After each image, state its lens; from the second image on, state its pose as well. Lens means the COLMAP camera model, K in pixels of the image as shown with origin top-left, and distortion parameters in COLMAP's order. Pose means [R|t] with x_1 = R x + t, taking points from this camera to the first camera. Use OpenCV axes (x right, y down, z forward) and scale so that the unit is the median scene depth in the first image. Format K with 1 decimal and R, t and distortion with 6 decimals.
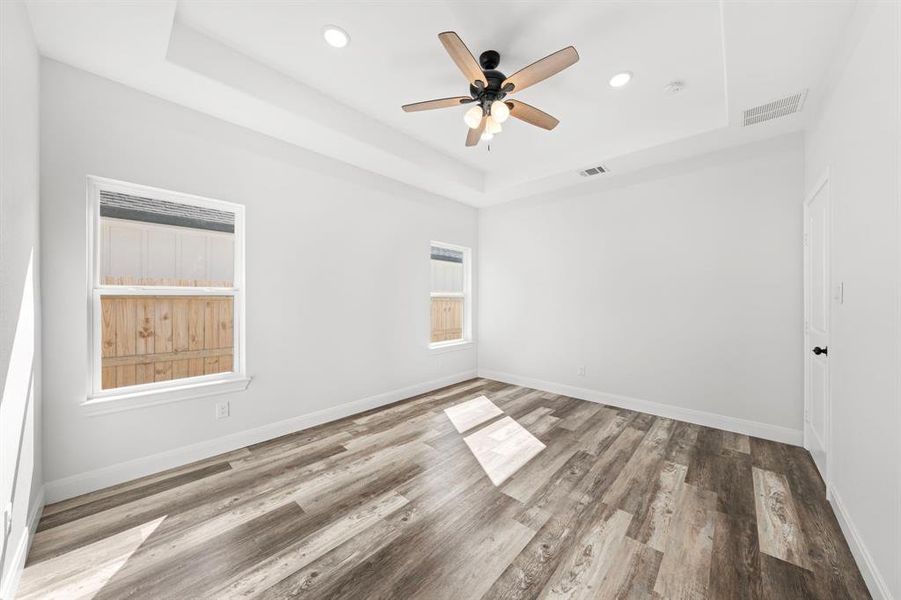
lens RADIAL K [[314.3, 0, 455.6], [0, 314.3, 296.8], [0, 0, 1]] dist [-0.000971, -0.000077]
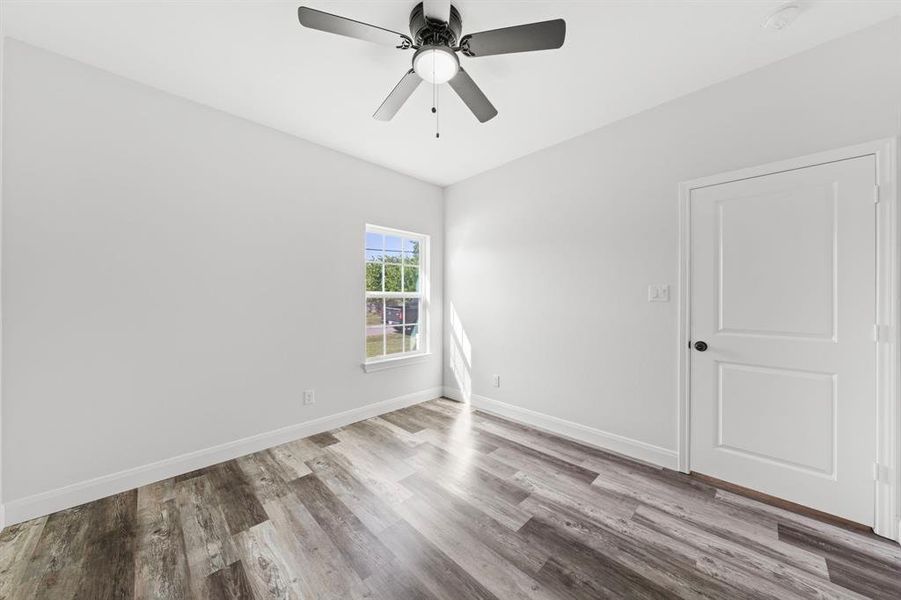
lens RADIAL K [[314.3, 0, 455.6], [0, 314.3, 296.8], [0, 0, 1]] dist [-0.000971, -0.000077]
pose [[0.042527, -0.011256, 0.999032, -0.784501], [-0.007651, 0.999904, 0.011592, 0.009414], [-0.999066, -0.008137, 0.042437, 0.659701]]
